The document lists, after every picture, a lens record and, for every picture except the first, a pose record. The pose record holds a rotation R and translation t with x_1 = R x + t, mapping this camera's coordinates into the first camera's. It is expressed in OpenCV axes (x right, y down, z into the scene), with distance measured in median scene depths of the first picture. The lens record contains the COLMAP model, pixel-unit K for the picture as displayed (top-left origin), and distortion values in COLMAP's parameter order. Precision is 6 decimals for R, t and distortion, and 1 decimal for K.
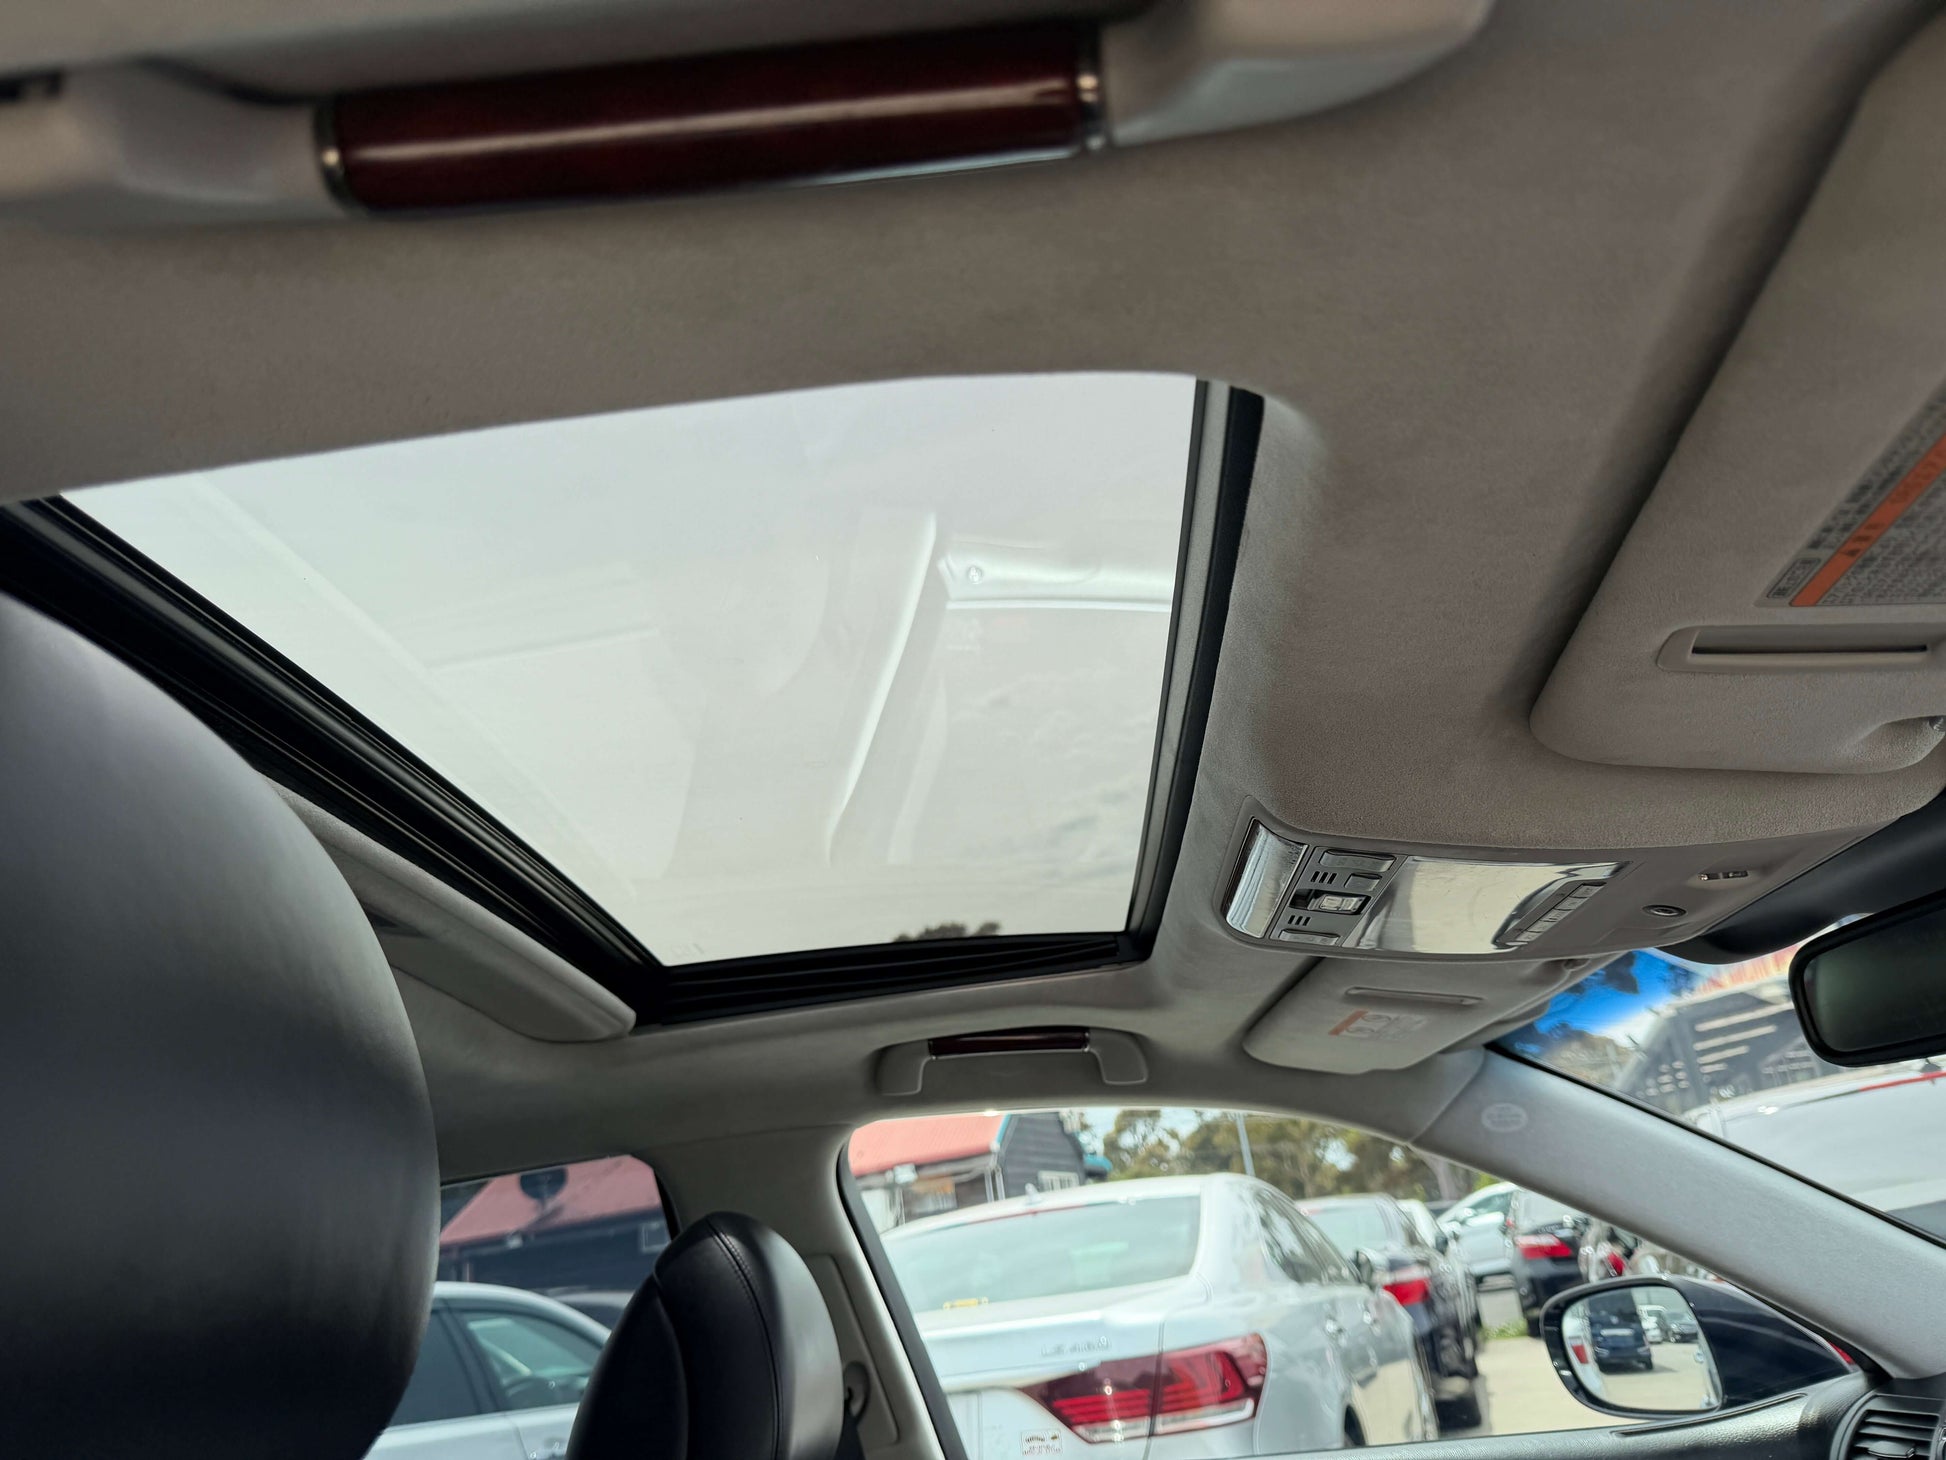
lens RADIAL K [[1437.9, 0, 973.0], [0, 1437.9, 730.0], [0, 0, 1]] dist [-0.035262, 0.022466]
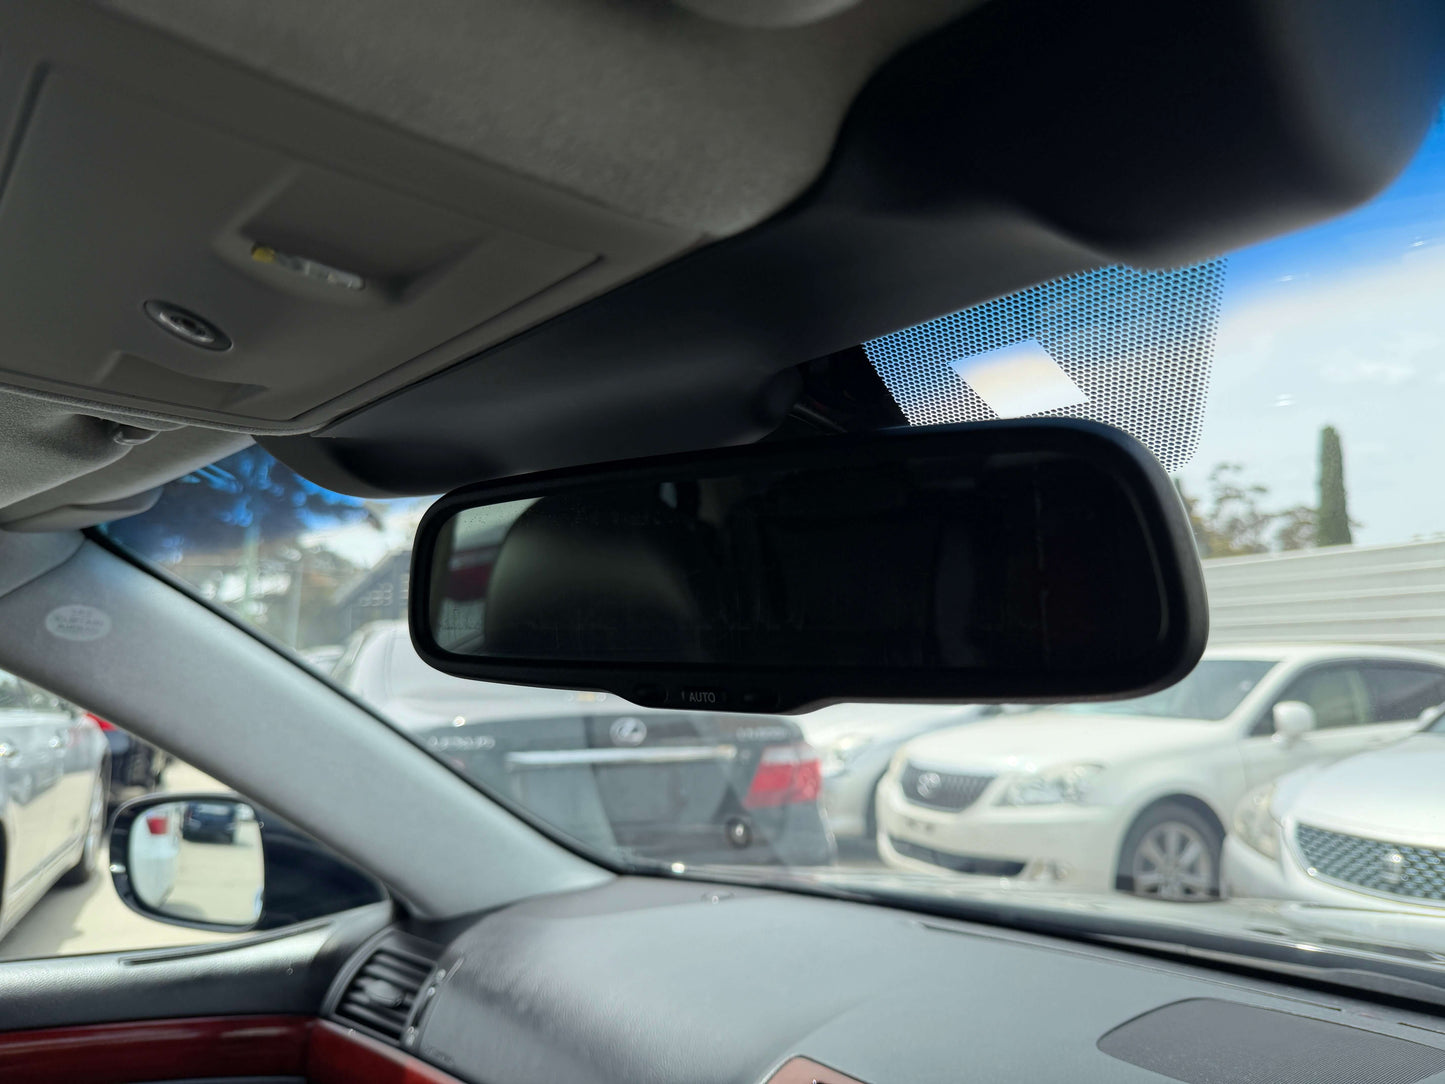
lens RADIAL K [[1067.7, 0, 722.5], [0, 1067.7, 542.0], [0, 0, 1]] dist [-0.035262, 0.022466]
pose [[0.711429, 0.226824, 0.665146, 0.206576], [-0.357604, 0.931623, 0.064790, 0.056365], [-0.604970, -0.283952, 0.743897, 0.324736]]
